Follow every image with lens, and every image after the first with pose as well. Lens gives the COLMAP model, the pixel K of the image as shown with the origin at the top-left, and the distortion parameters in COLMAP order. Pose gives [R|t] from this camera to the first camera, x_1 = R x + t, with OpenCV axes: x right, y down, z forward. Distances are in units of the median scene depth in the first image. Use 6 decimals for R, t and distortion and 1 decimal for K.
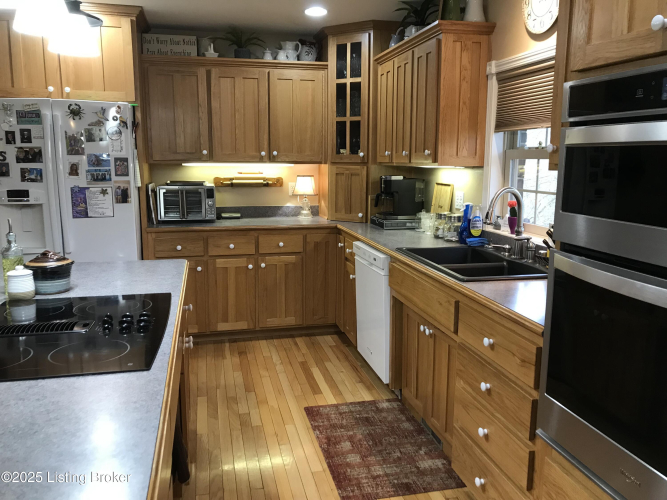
lens RADIAL K [[546.8, 0, 333.0], [0, 546.8, 250.8], [0, 0, 1]] dist [0.020730, 0.016500]
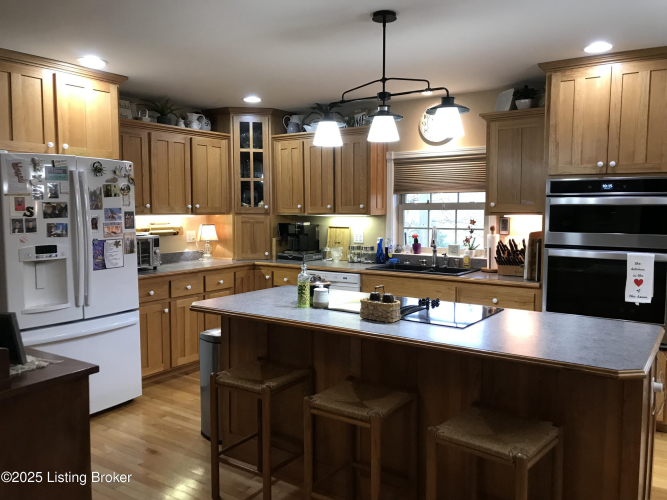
lens RADIAL K [[546.8, 0, 336.4], [0, 546.8, 249.0], [0, 0, 1]] dist [0.020730, 0.016500]
pose [[0.732907, -0.056478, 0.677980, -0.816767], [0.117422, 0.992094, -0.044290, -0.000713], [-0.670119, 0.112071, 0.733745, -0.057184]]
